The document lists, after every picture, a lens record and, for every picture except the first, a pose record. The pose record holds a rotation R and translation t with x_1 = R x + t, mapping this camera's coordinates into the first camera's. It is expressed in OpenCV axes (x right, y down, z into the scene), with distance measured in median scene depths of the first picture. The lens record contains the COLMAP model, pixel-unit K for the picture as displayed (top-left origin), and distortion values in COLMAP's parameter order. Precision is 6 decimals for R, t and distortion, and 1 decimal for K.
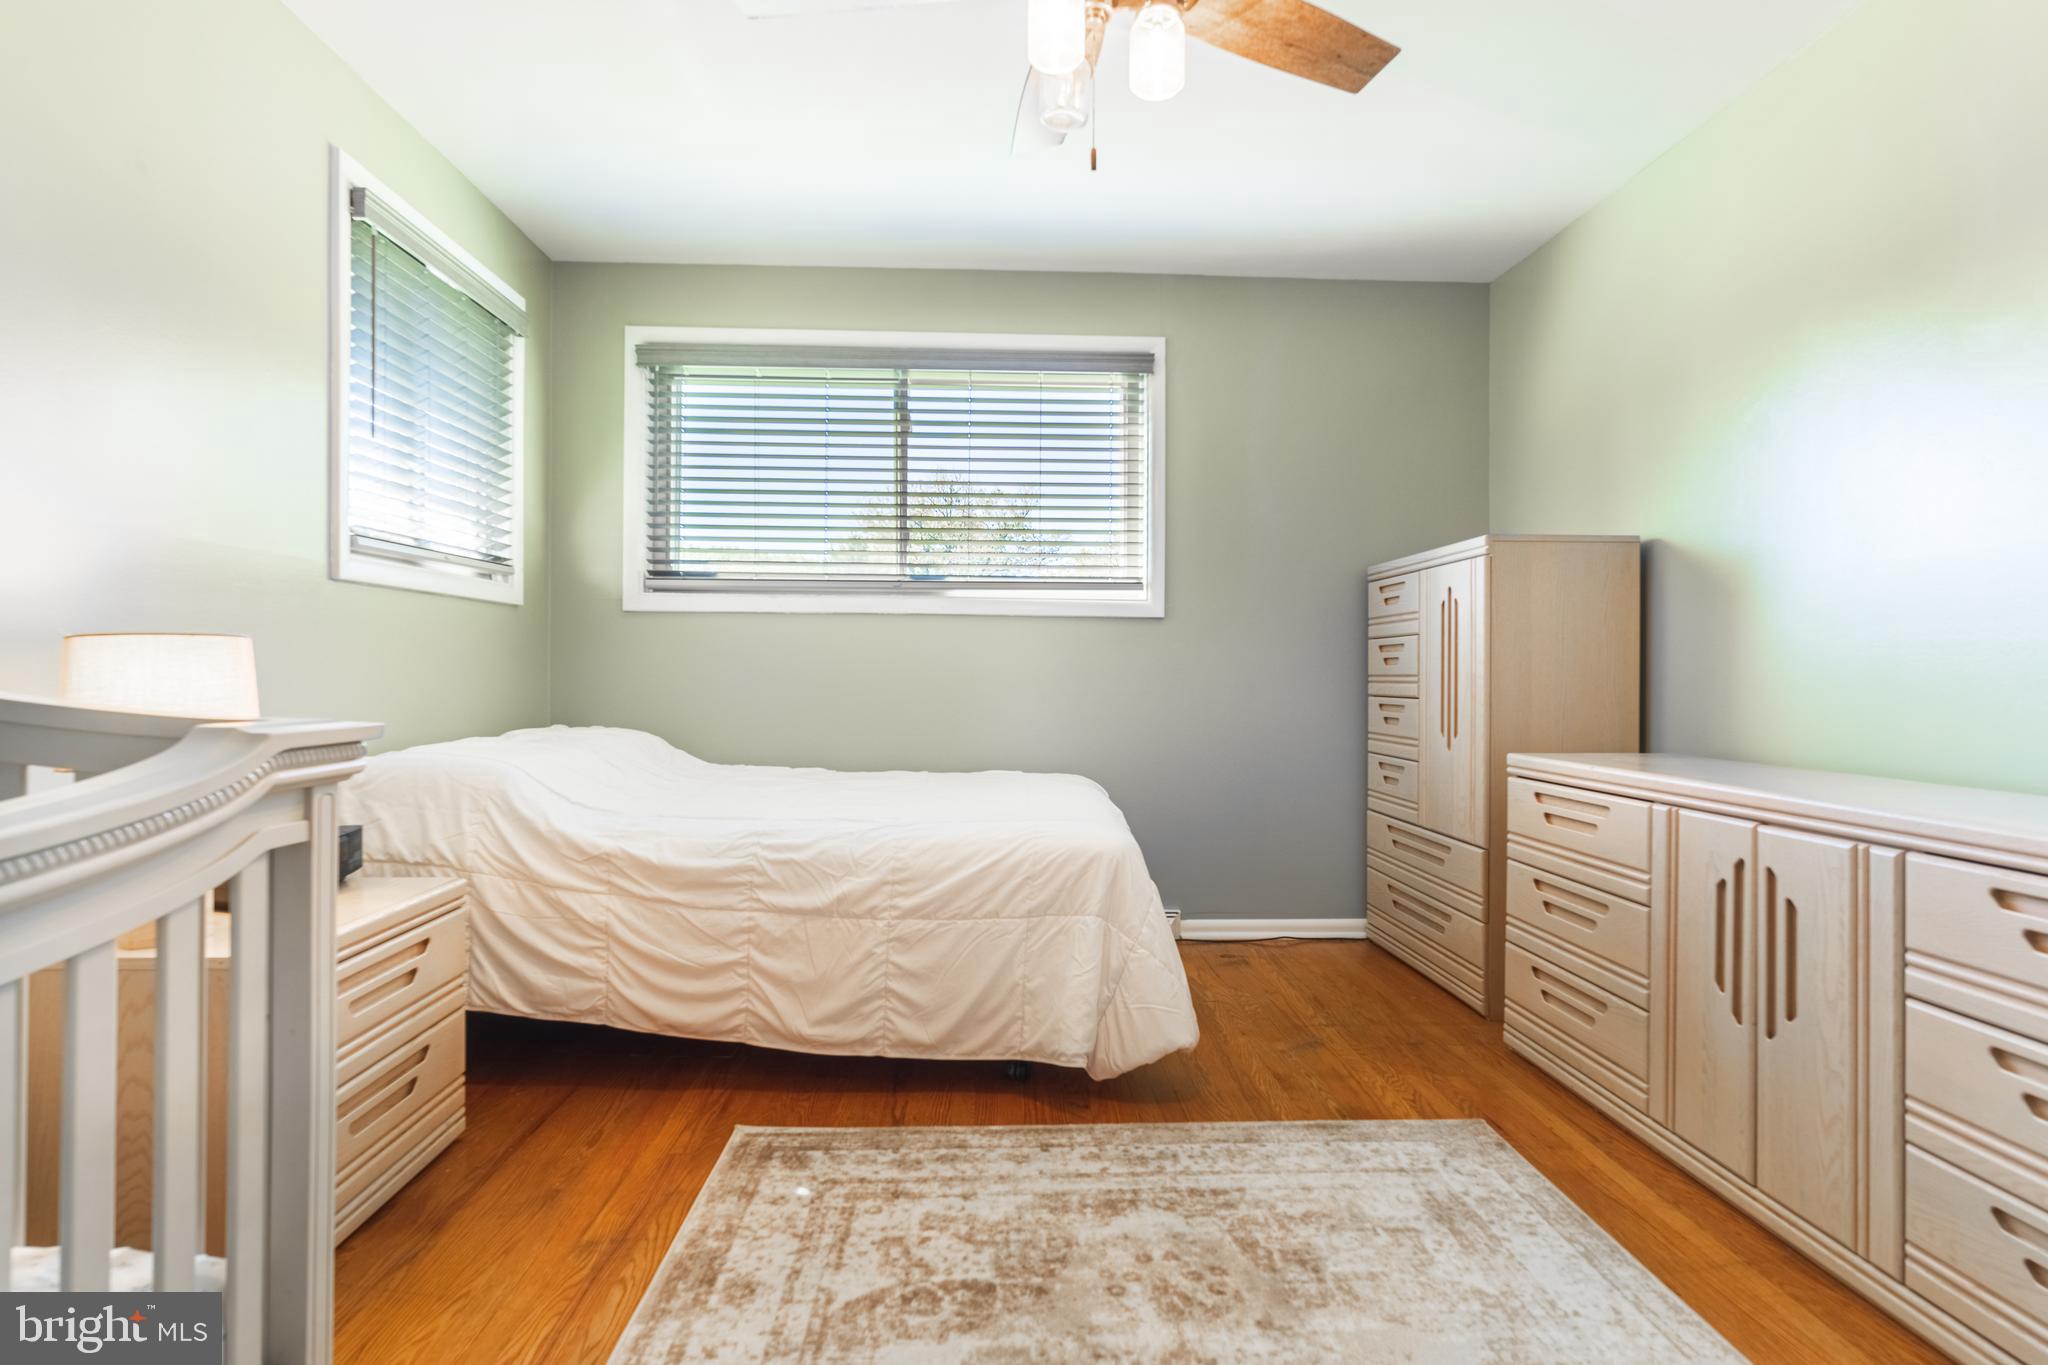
lens RADIAL K [[1058.4, 0, 1020.7], [0, 1058.4, 675.3], [0, 0, 1]] dist [-0.004617, 0.000207]
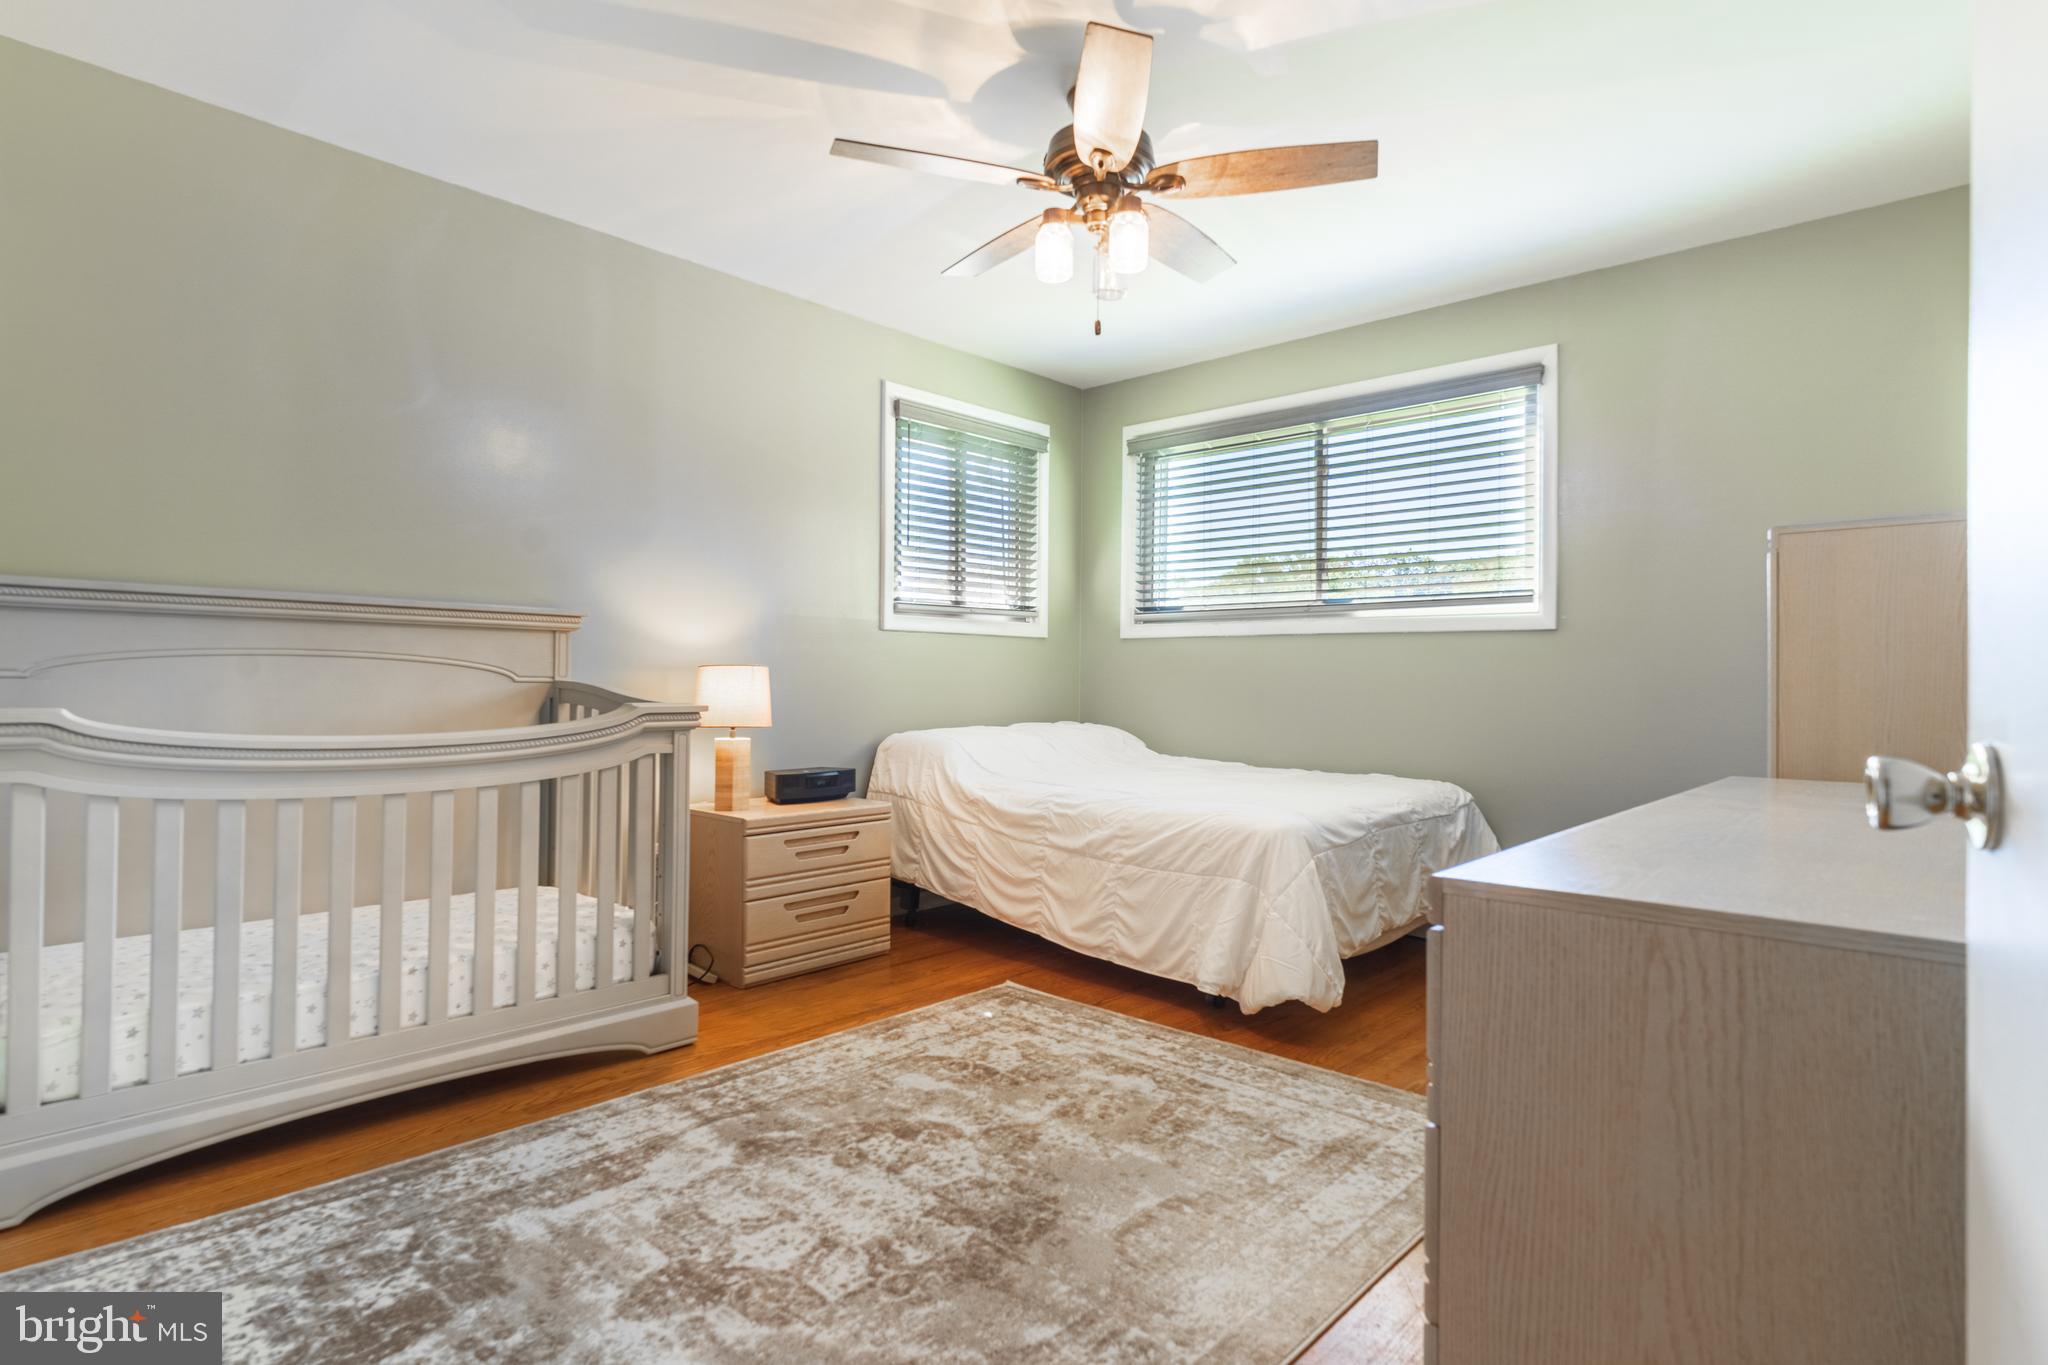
lens RADIAL K [[1058.4, 0, 1020.7], [0, 1058.4, 675.3], [0, 0, 1]] dist [-0.004617, 0.000207]
pose [[0.705520, -0.003682, -0.708681, 0.769896], [-0.005171, 0.999933, -0.010344, 0.000674], [0.708672, 0.010962, 0.705453, -0.064883]]
